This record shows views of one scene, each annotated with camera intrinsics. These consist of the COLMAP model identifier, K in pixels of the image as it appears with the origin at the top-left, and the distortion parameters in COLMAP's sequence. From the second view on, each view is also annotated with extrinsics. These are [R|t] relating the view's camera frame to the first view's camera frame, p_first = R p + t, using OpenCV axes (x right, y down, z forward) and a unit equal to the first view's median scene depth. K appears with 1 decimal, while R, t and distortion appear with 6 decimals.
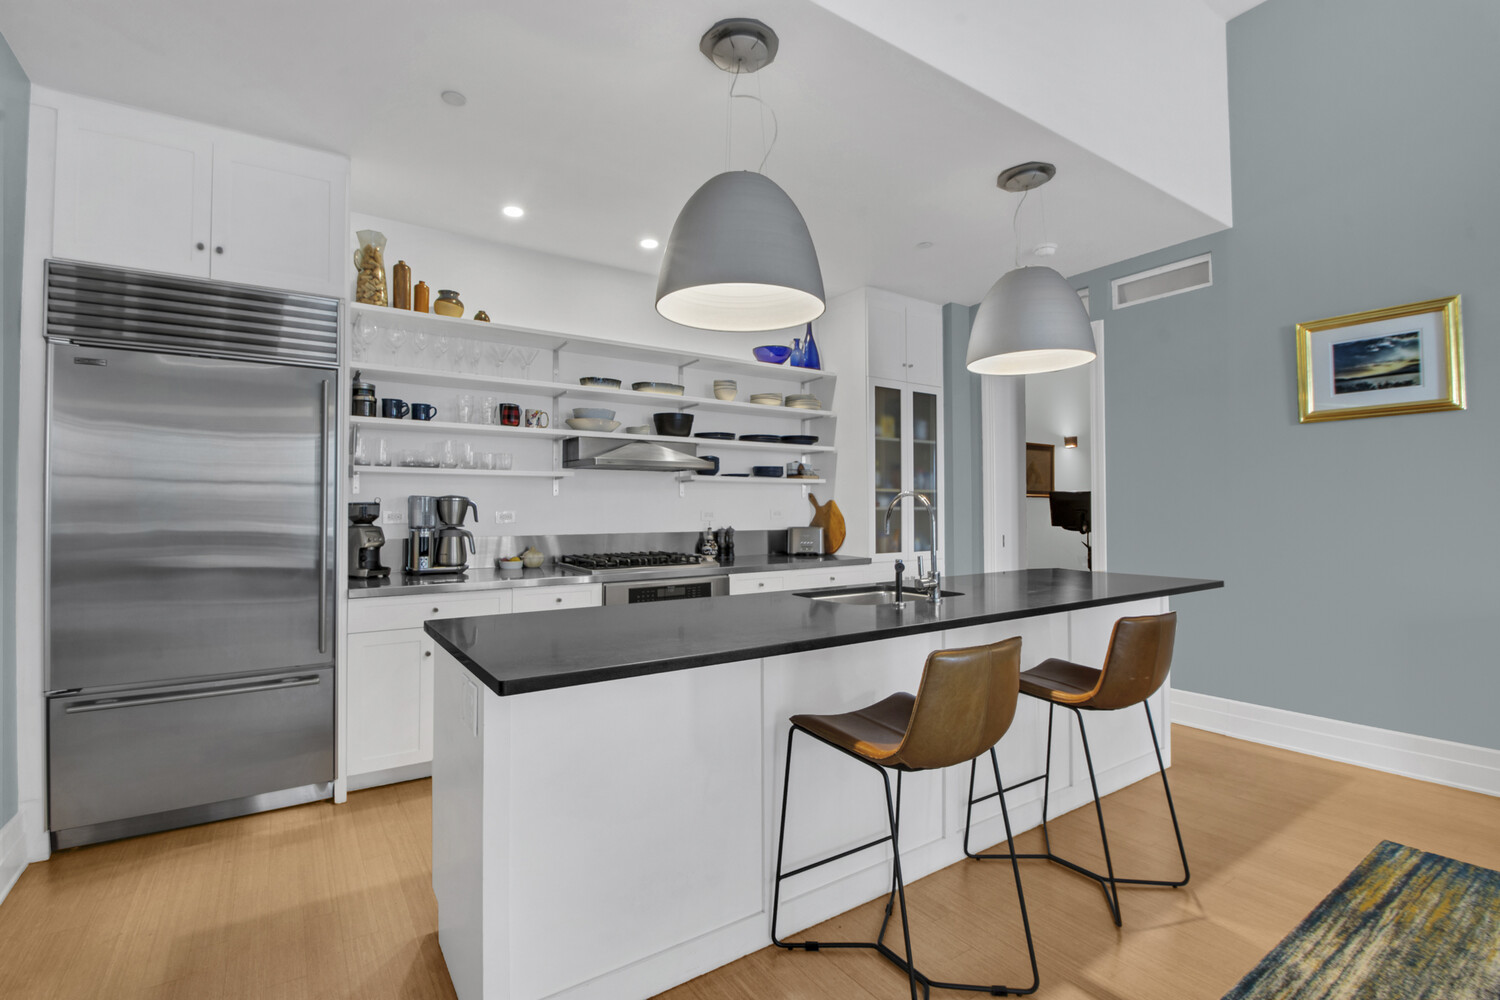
lens RADIAL K [[692.4, 0, 755.5], [0, 692.4, 500.6], [0, 0, 1]] dist [-0.018847, -0.002398]
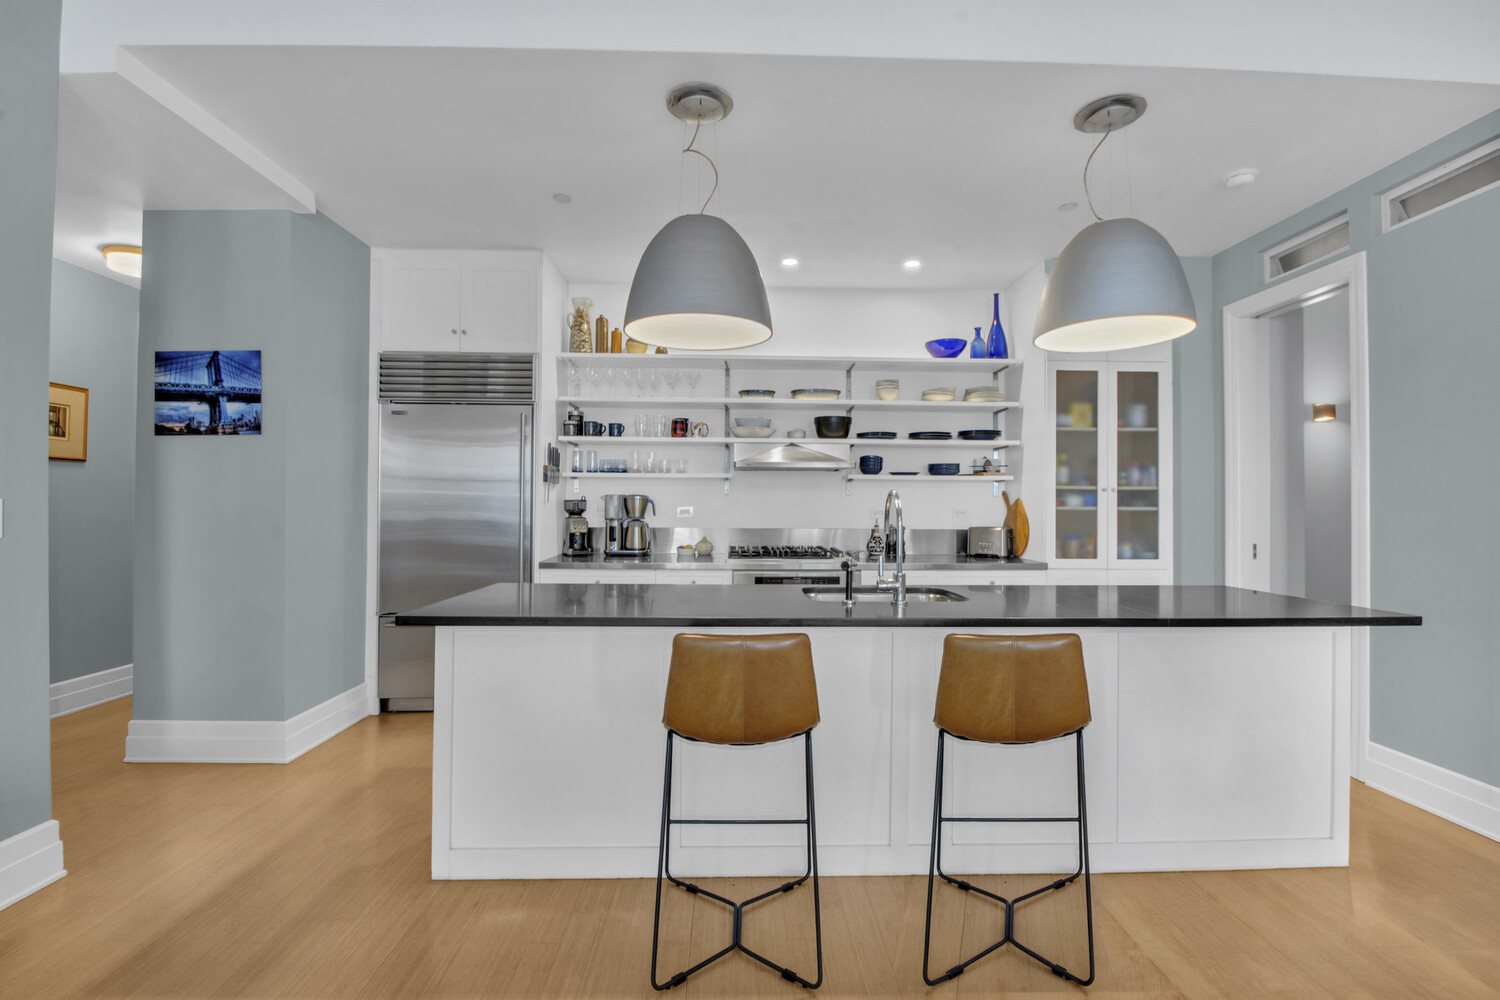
lens RADIAL K [[692.4, 0, 755.4], [0, 692.4, 500.7], [0, 0, 1]] dist [-0.018847, -0.002398]
pose [[0.837427, 0.002335, -0.546544, 0.391042], [-0.001569, 0.999997, 0.001868, 0.001382], [0.546547, -0.000707, 0.837428, 0.049815]]
